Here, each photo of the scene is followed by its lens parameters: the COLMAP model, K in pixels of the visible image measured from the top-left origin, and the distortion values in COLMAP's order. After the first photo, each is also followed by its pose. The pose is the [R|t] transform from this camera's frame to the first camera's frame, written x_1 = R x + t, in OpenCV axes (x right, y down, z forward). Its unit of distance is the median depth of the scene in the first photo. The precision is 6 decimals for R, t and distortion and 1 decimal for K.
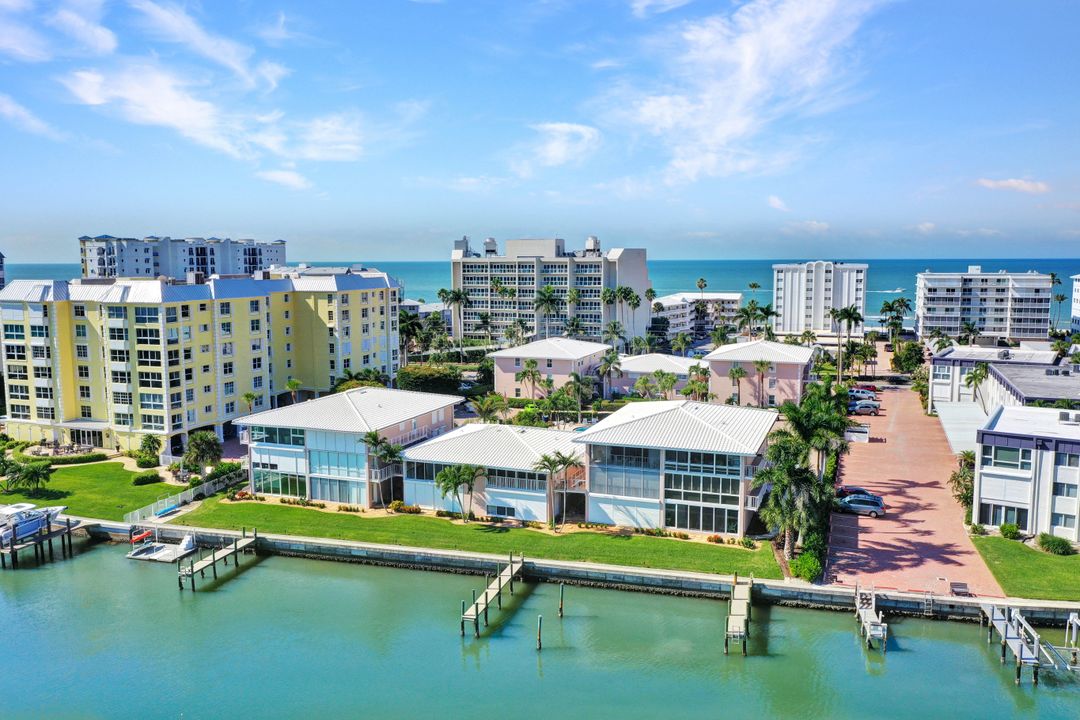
lens RADIAL K [[856.8, 0, 540.0], [0, 856.8, 360.0], [0, 0, 1]] dist [-0.000349, -0.000662]
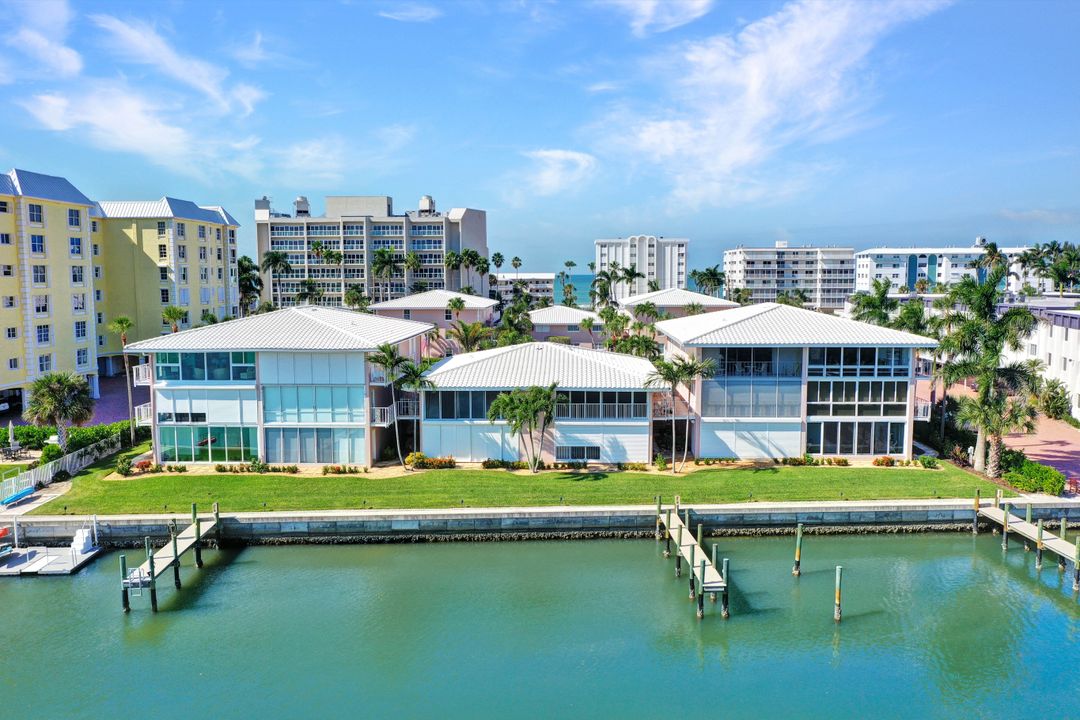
lens RADIAL K [[856.8, 0, 540.0], [0, 856.8, 360.0], [0, 0, 1]] dist [-0.000349, -0.000662]
pose [[0.948987, -0.031592, 0.313728, -0.274085], [0.037614, 0.999206, -0.013157, 0.102083], [-0.313064, 0.024287, 0.949422, 0.325587]]
